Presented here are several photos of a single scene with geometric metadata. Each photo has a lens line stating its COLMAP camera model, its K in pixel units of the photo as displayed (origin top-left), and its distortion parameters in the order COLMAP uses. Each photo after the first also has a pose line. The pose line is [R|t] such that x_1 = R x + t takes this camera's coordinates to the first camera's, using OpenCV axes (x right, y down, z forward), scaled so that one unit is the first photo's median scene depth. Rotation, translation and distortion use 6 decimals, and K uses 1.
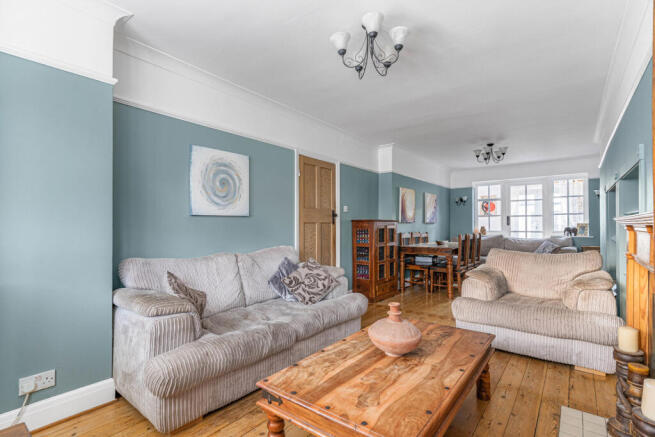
lens RADIAL K [[322.1, 0, 325.2], [0, 322.1, 224.6], [0, 0, 1]] dist [0.004653, 0.001324]
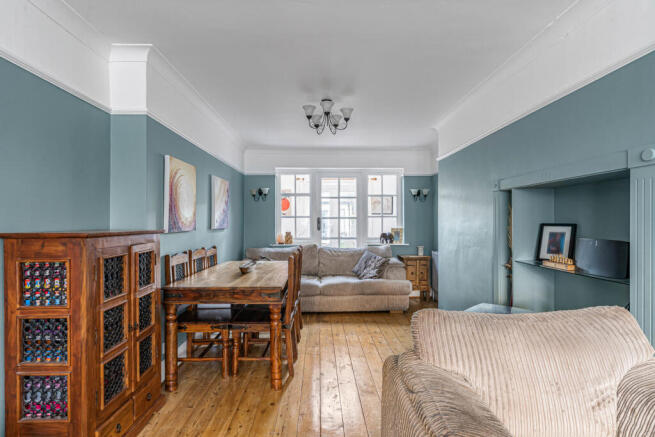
lens RADIAL K [[350.4, 0, 327.4], [0, 350.4, 225.2], [0, 0, 1]] dist [-0.002225, -0.000267]
pose [[0.776858, -0.002561, 0.629671, 0.092680], [-0.005292, 0.999930, 0.010596, -0.022253], [-0.629654, -0.011564, 0.776790, 0.446519]]
